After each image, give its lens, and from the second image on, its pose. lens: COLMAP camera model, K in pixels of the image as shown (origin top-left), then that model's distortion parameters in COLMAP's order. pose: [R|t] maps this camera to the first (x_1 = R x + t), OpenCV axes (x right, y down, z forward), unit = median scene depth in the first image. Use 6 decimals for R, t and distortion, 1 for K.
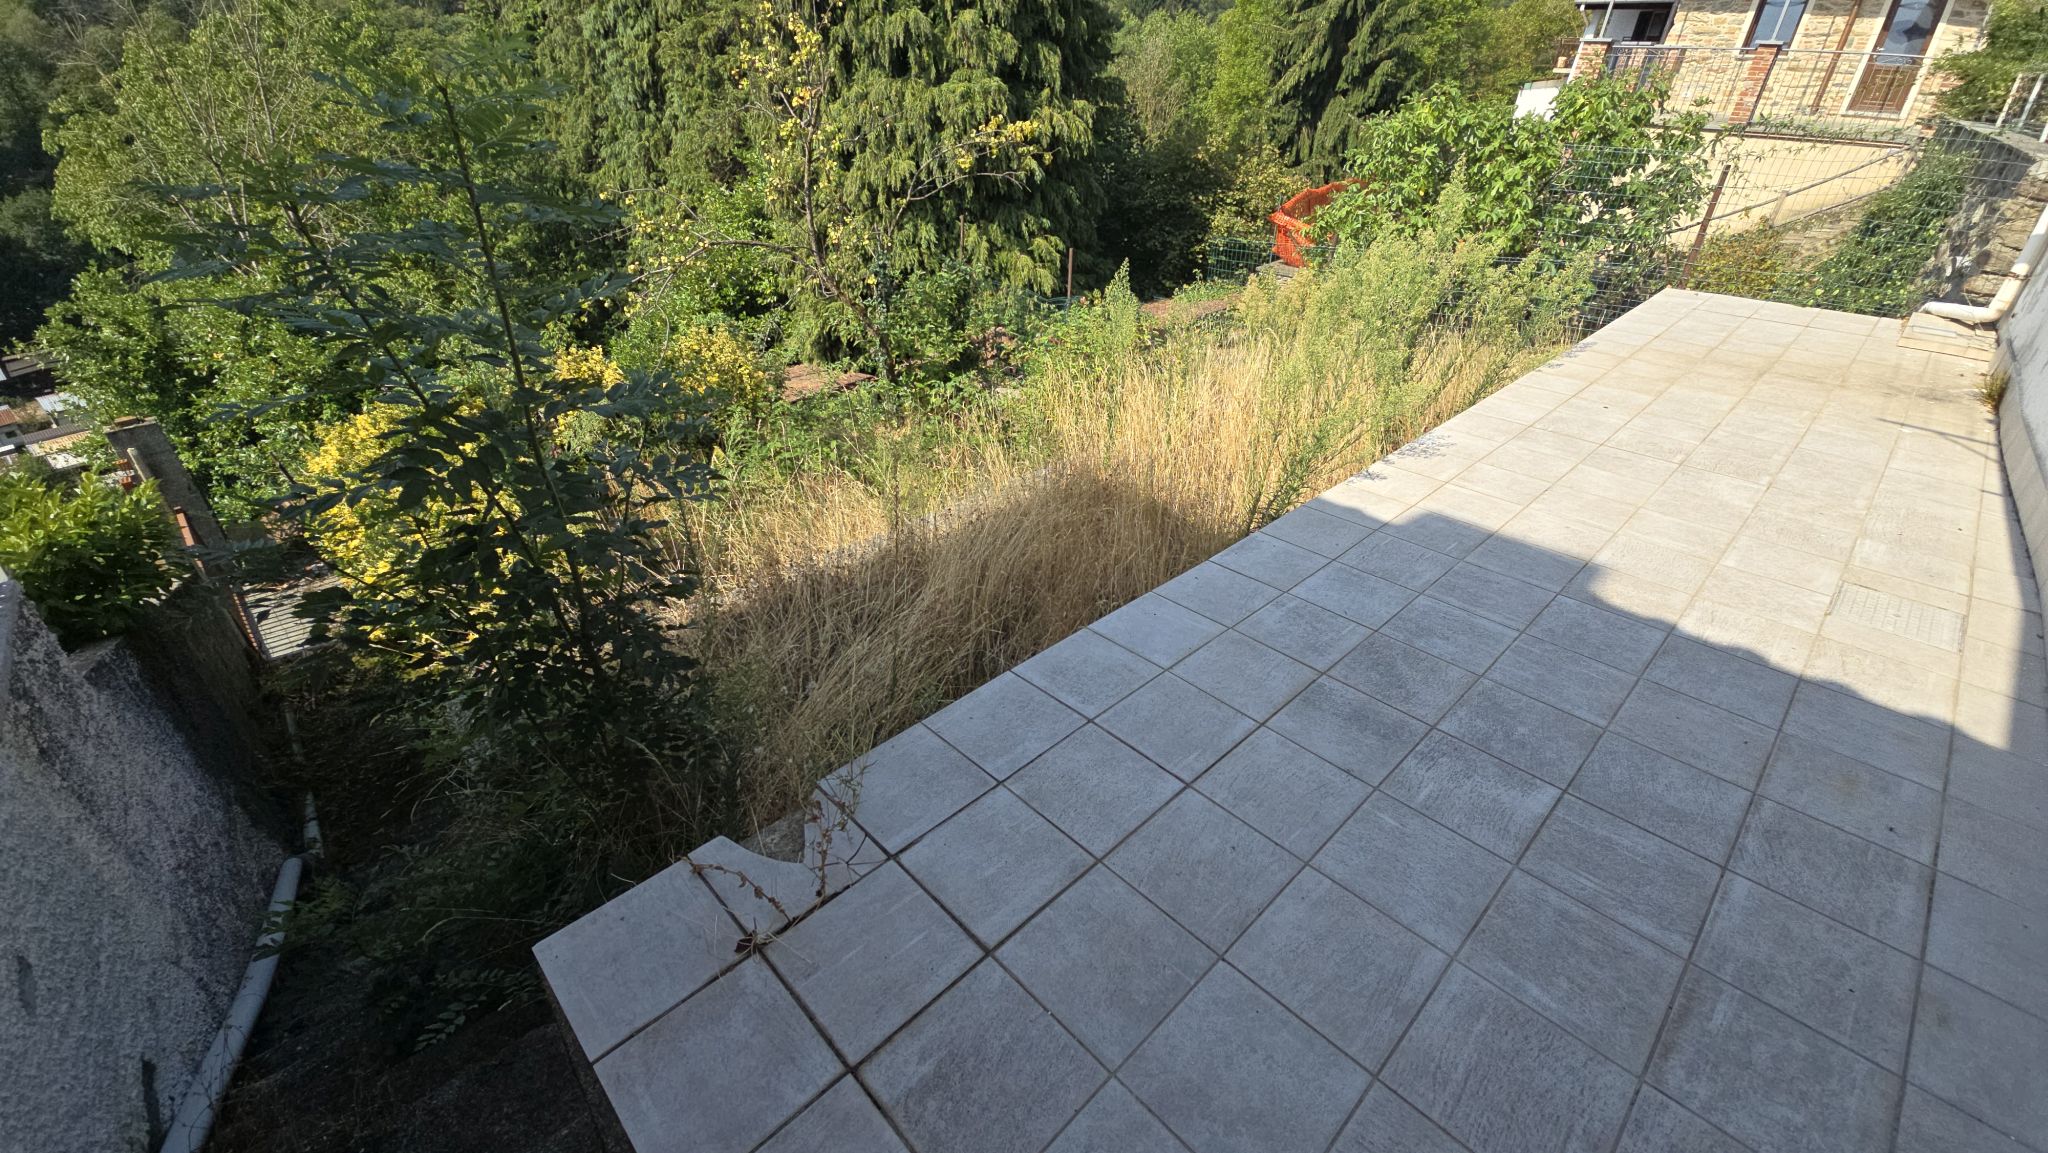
lens RADIAL K [[836.1, 0, 1036.7], [0, 836.1, 590.6], [0, 0, 1]] dist [0.001480, -0.002942]
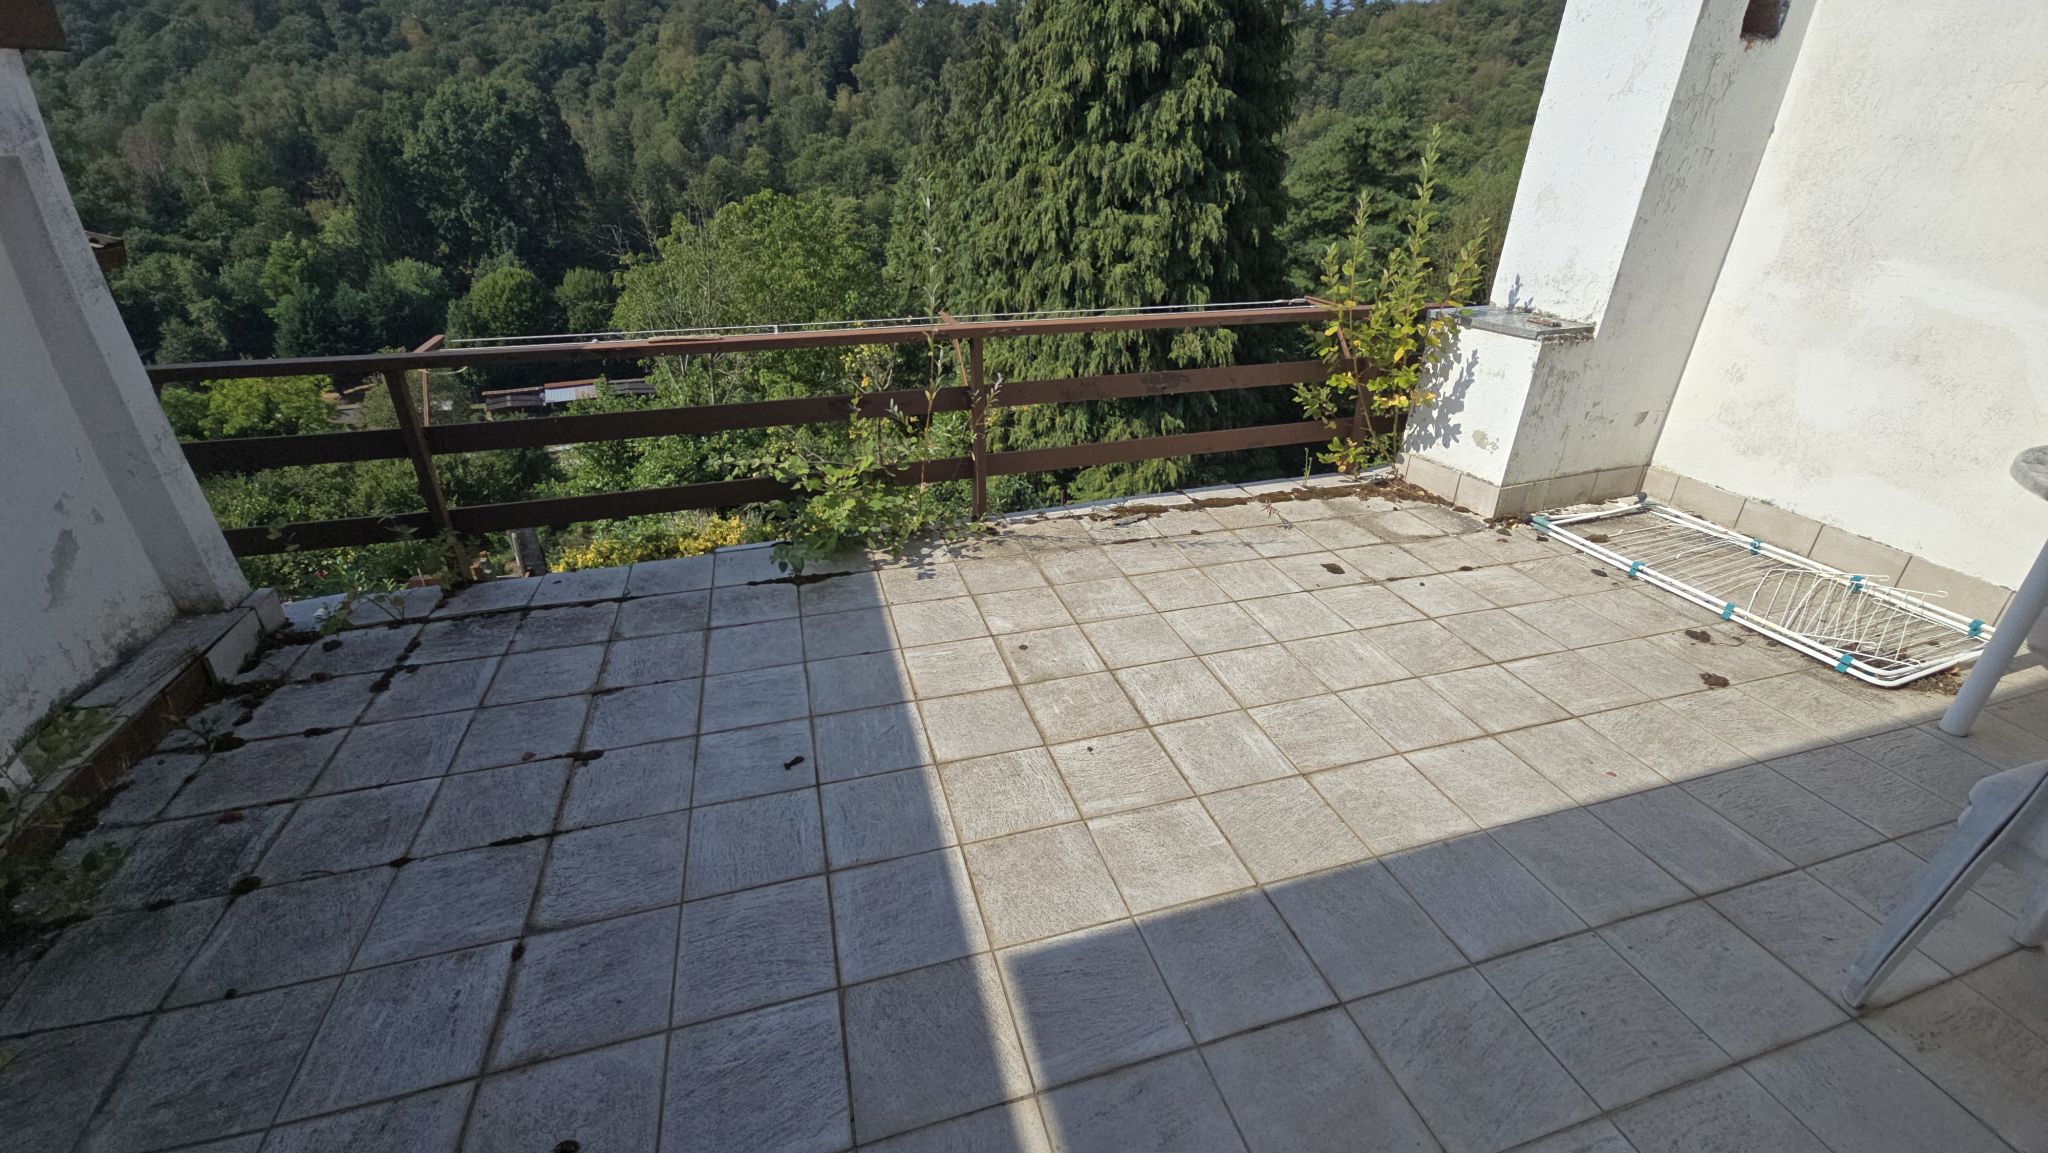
lens RADIAL K [[842.9, 0, 1038.7], [0, 842.9, 594.9], [0, 0, 1]] dist [0.002432, -0.000500]
pose [[0.897550, 0.196014, -0.394947, 0.339676], [-0.231929, 0.971700, -0.044819, -0.112115], [0.374985, 0.131827, 0.917610, -0.113333]]
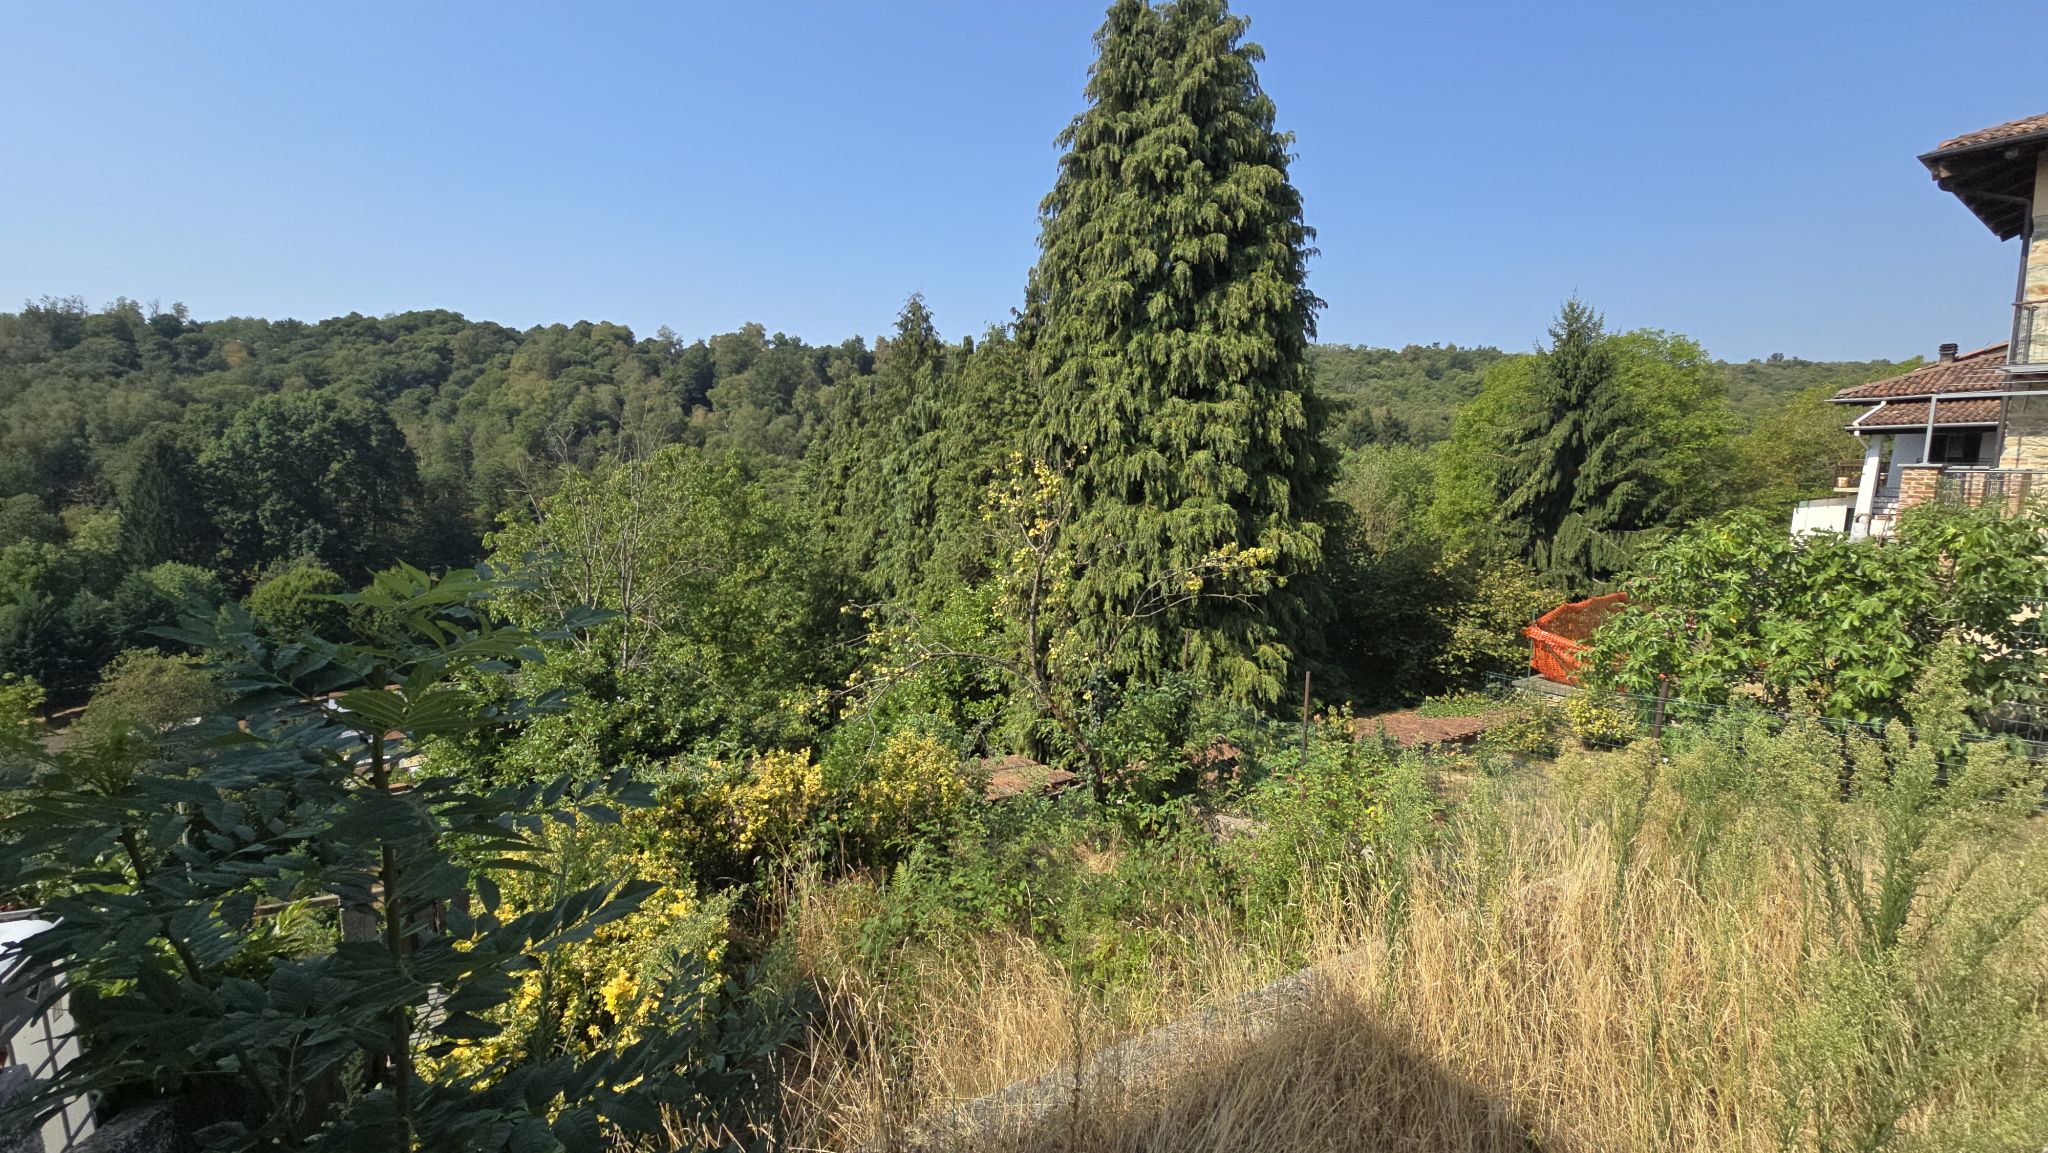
lens RADIAL K [[836.1, 0, 1036.7], [0, 836.1, 590.6], [0, 0, 1]] dist [0.001480, -0.002942]
pose [[0.967617, 0.021687, -0.251488, -0.010607], [-0.126290, 0.904235, -0.407933, -0.049646], [0.218558, 0.426483, 0.877693, 0.062937]]
